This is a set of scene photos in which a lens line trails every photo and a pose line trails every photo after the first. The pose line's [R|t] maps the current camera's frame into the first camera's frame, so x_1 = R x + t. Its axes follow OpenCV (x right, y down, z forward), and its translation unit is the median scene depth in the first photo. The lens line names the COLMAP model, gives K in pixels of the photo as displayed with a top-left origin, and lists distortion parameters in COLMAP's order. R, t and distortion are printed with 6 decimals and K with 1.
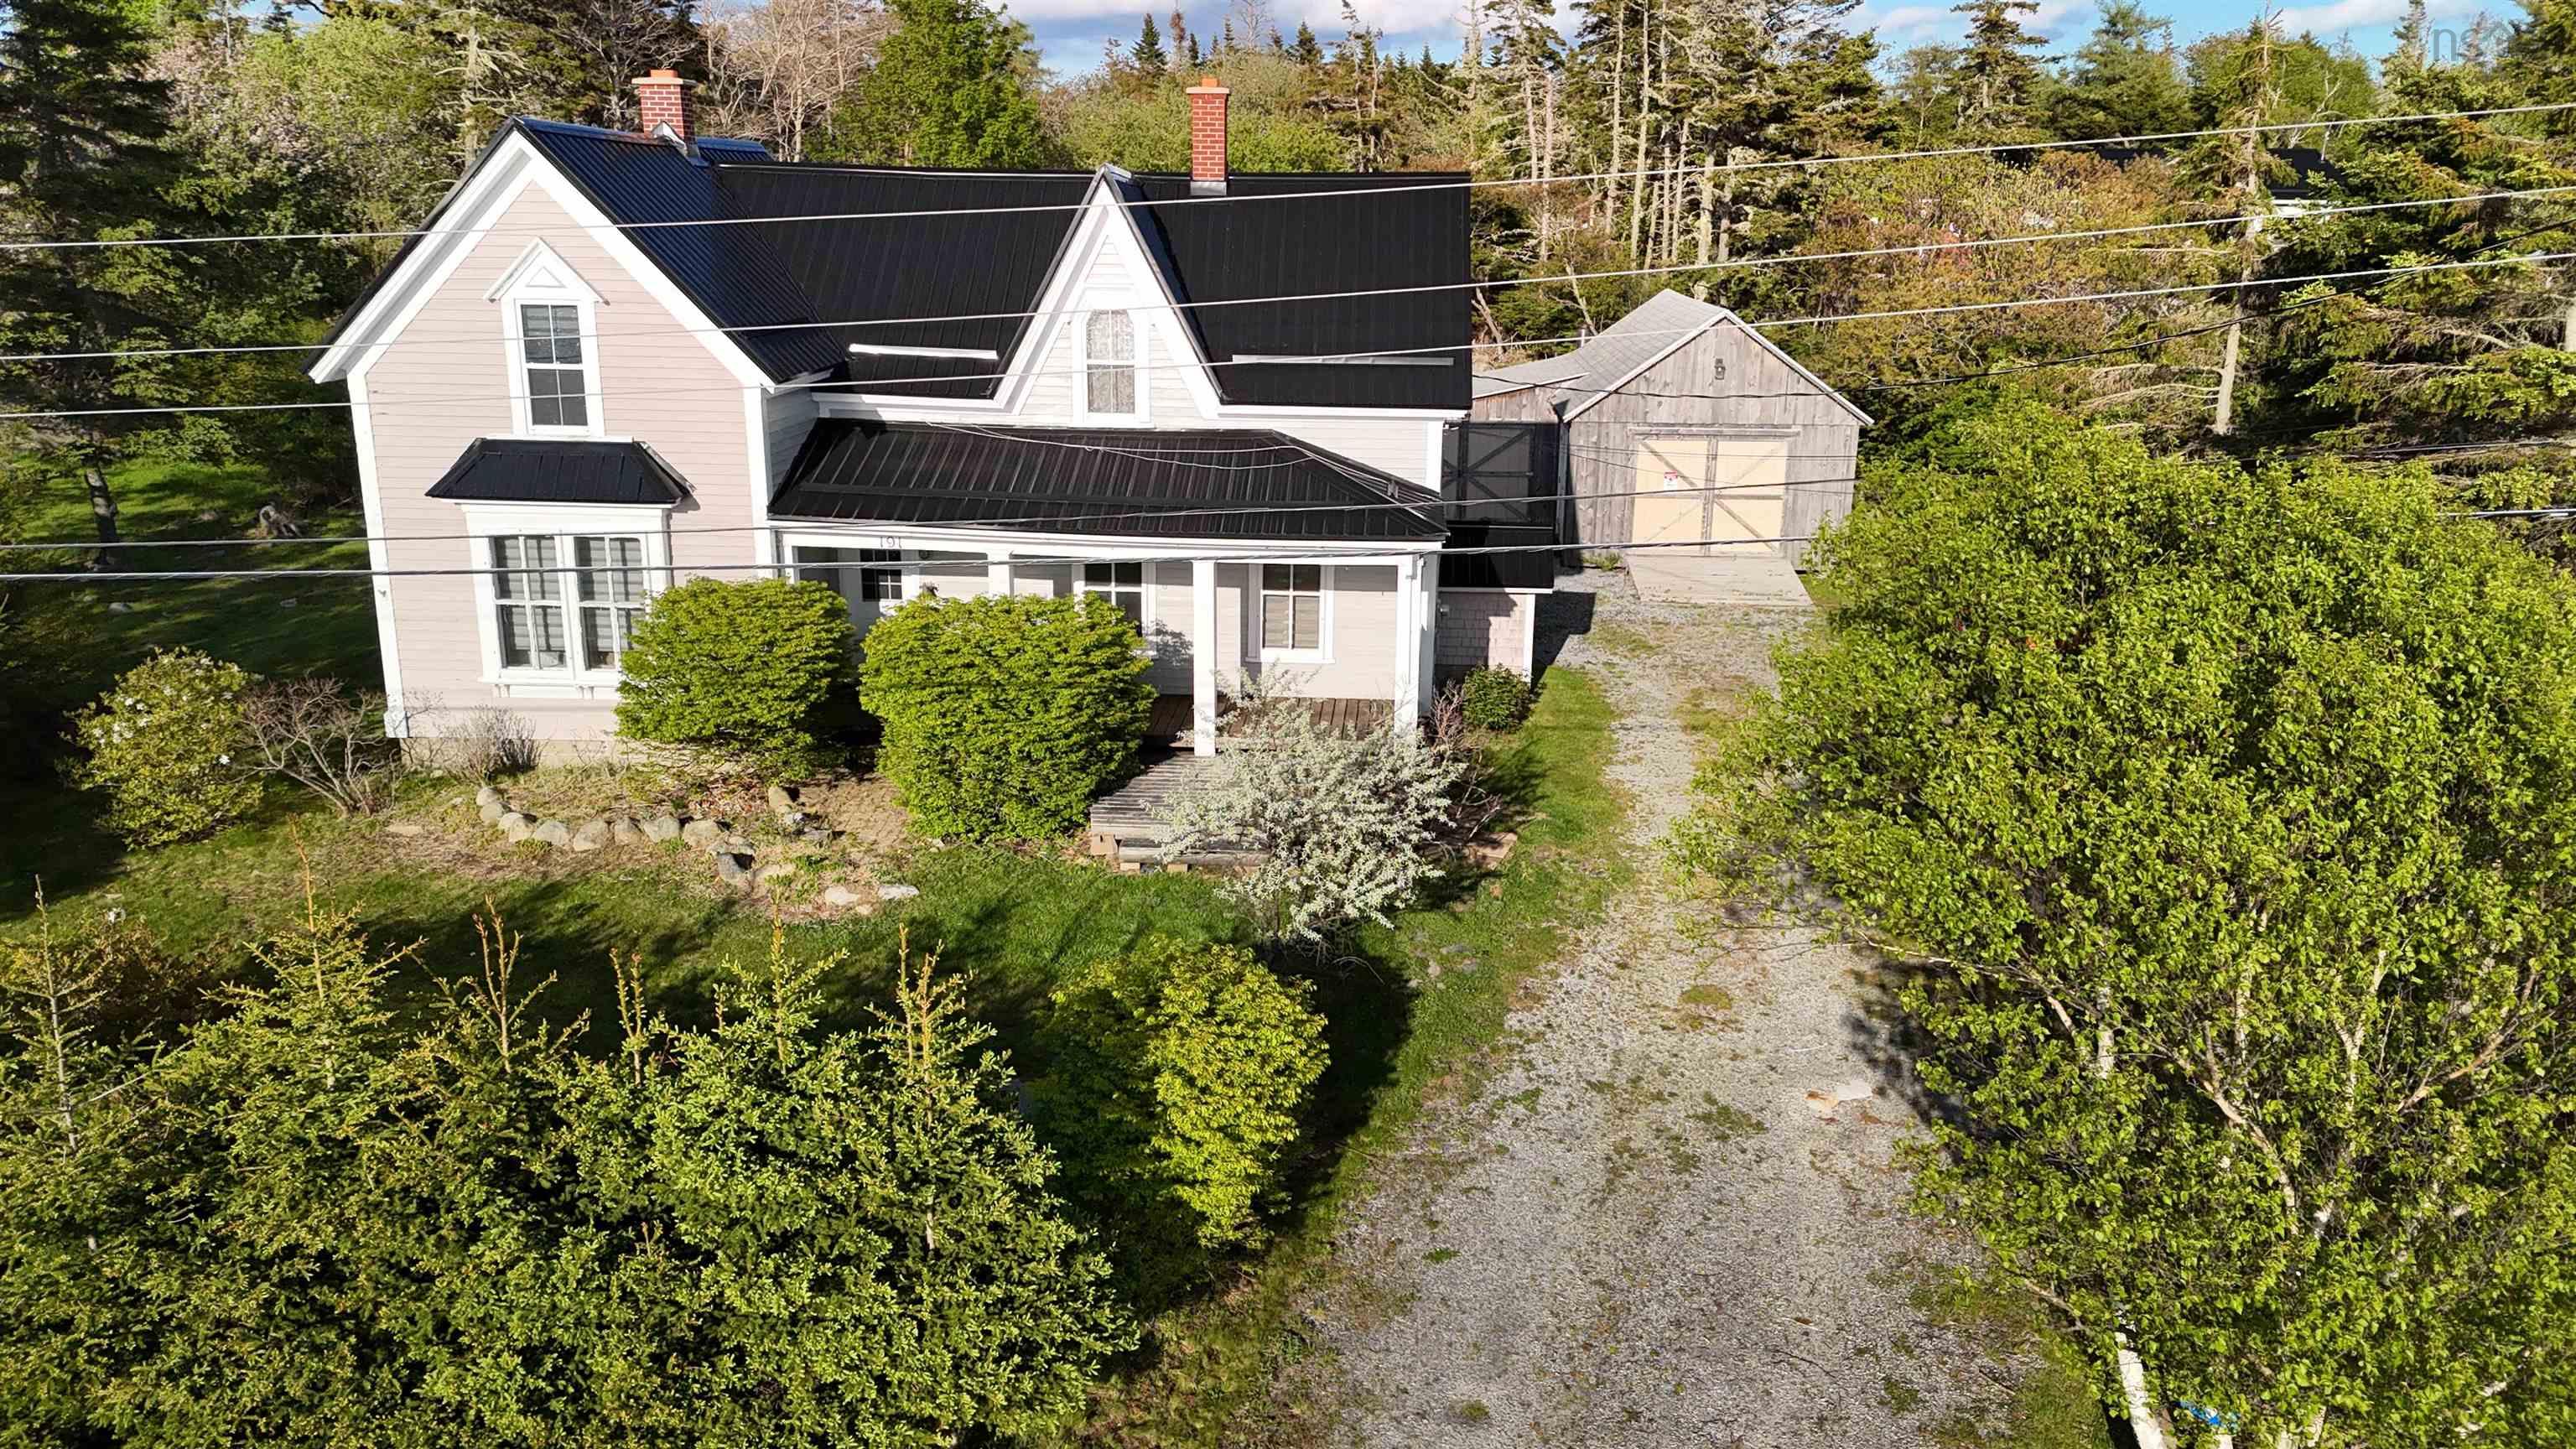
lens RADIAL K [[1829.8, 0, 1280.6], [0, 1829.8, 719.2], [0, 0, 1]] dist [0.094820, -0.117037]
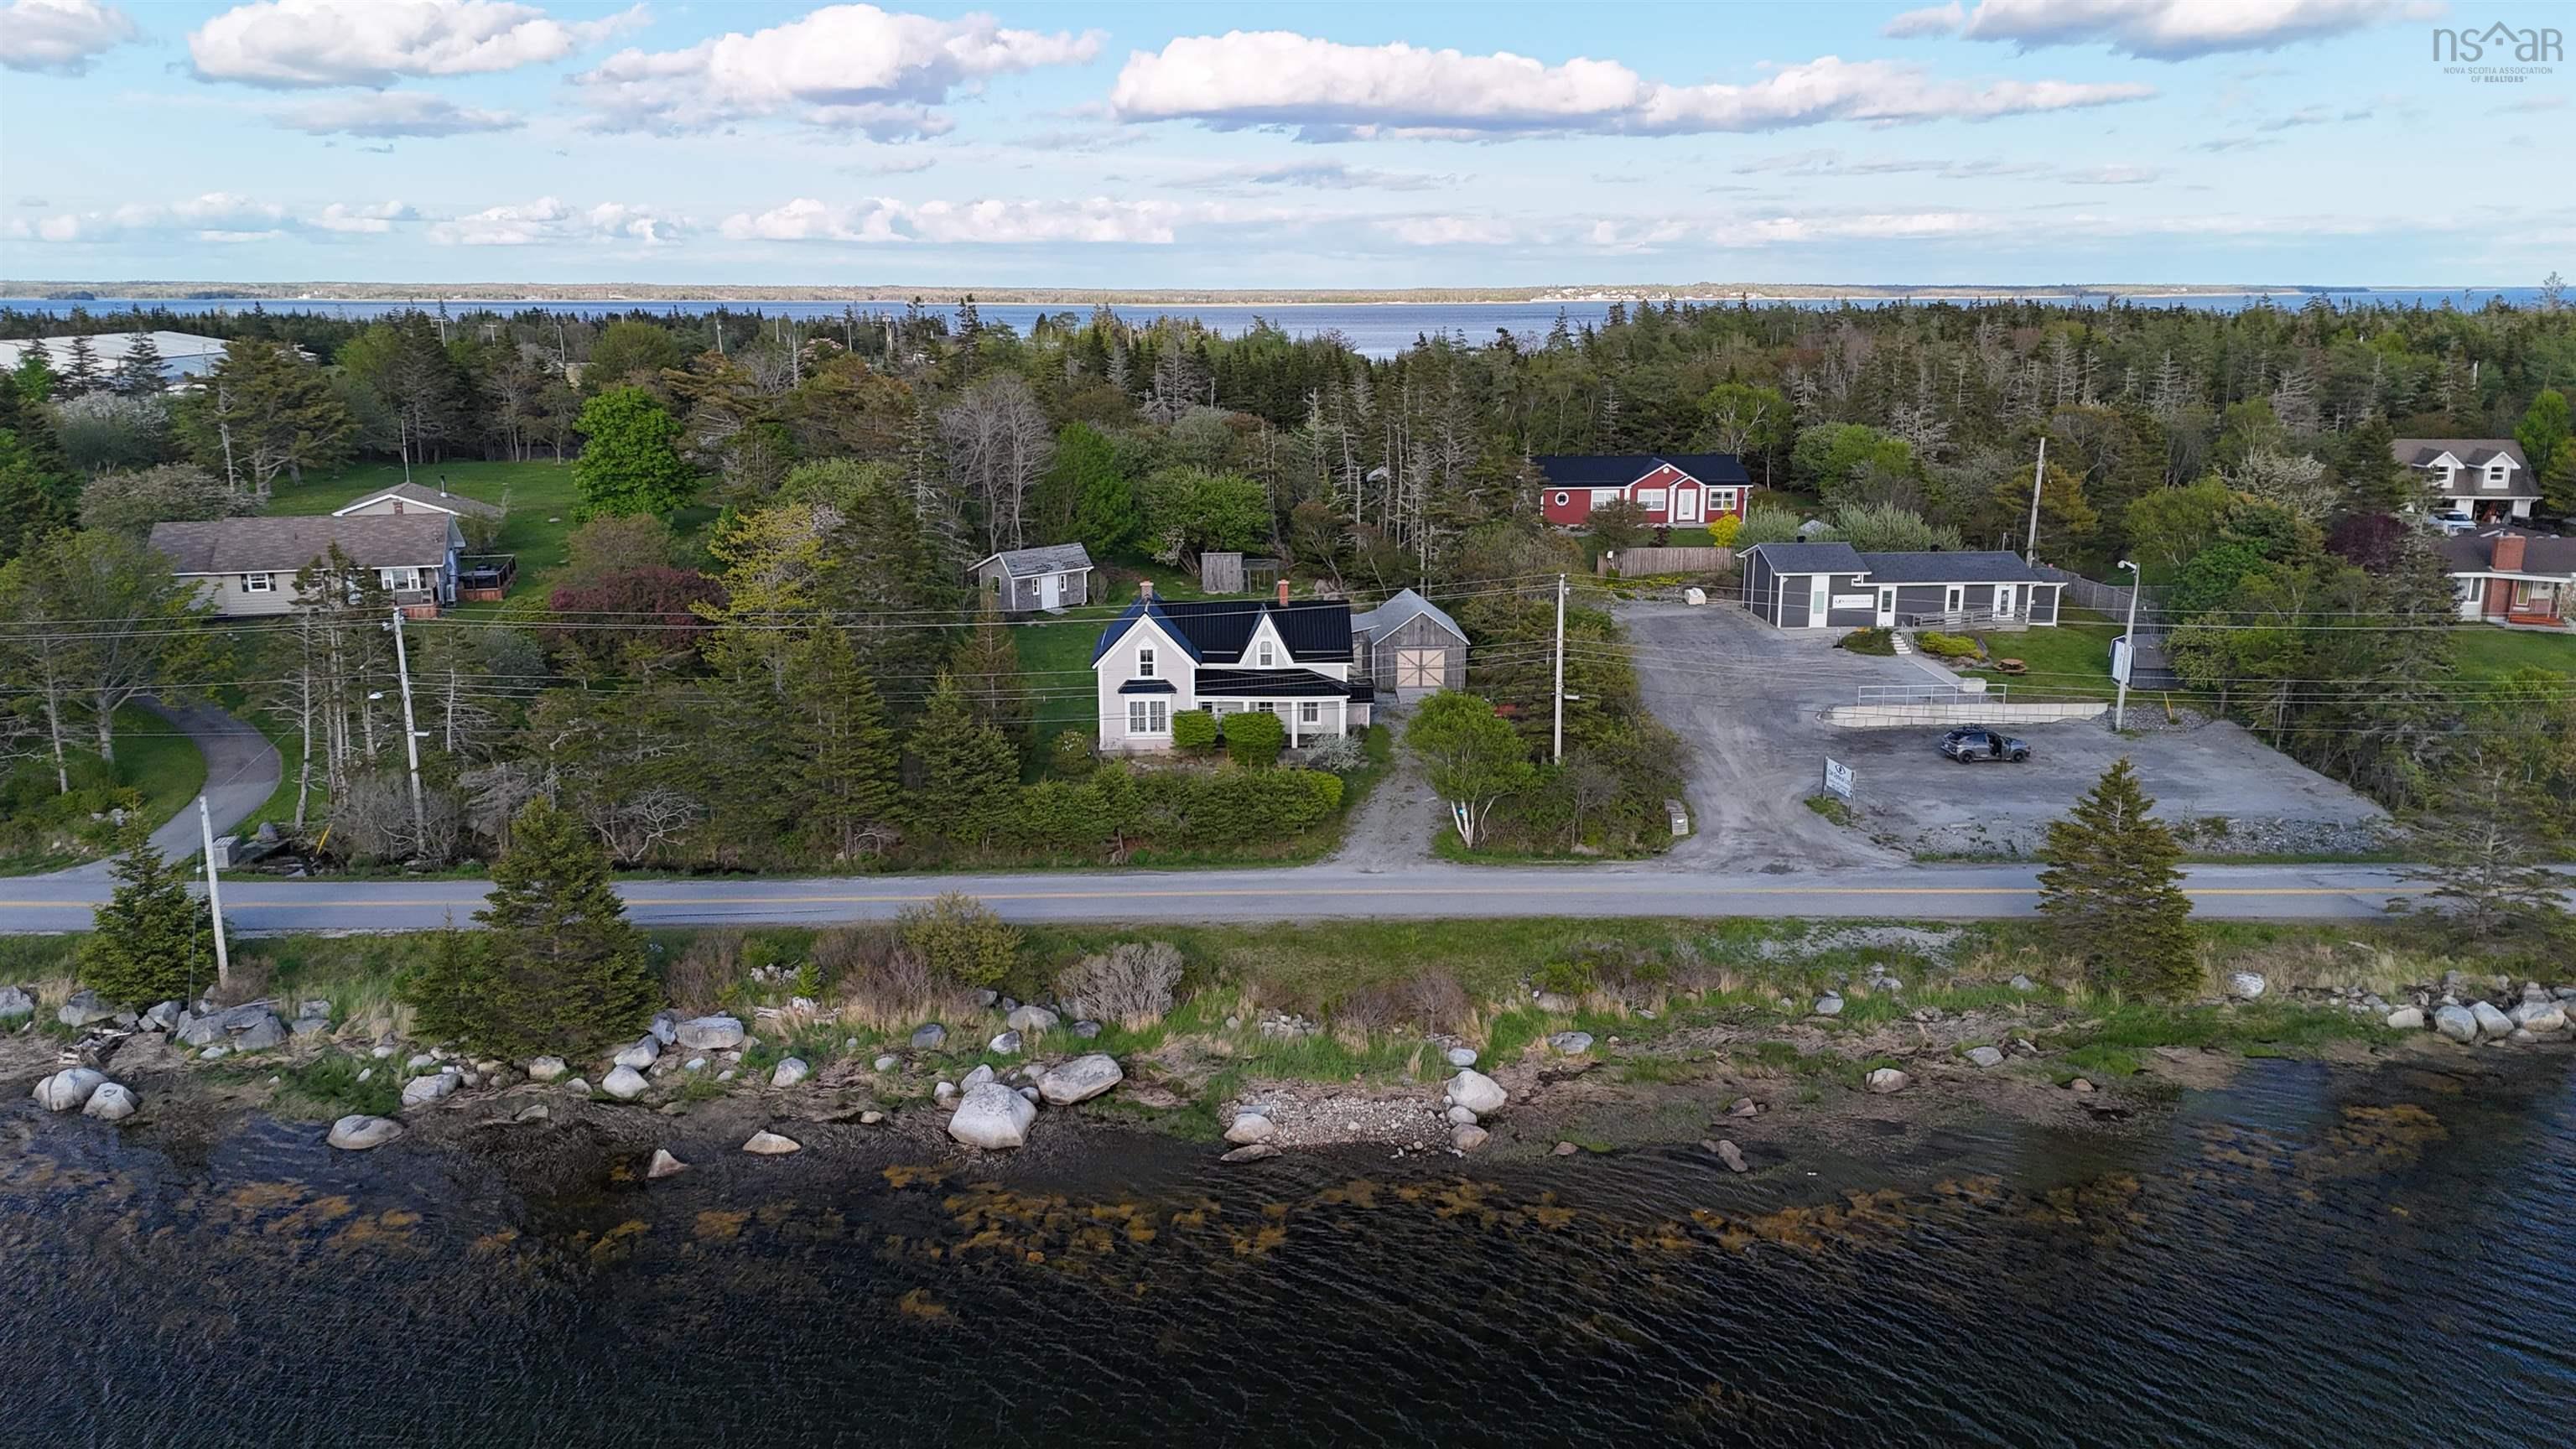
lens RADIAL K [[1829.8, 0, 1280.6], [0, 1829.8, 719.2], [0, 0, 1]] dist [0.094820, -0.117037]
pose [[0.993215, -0.042031, 0.108427, -0.532764], [0.047897, 0.997494, -0.052077, 0.176538], [-0.105967, 0.056917, 0.992739, -3.201002]]
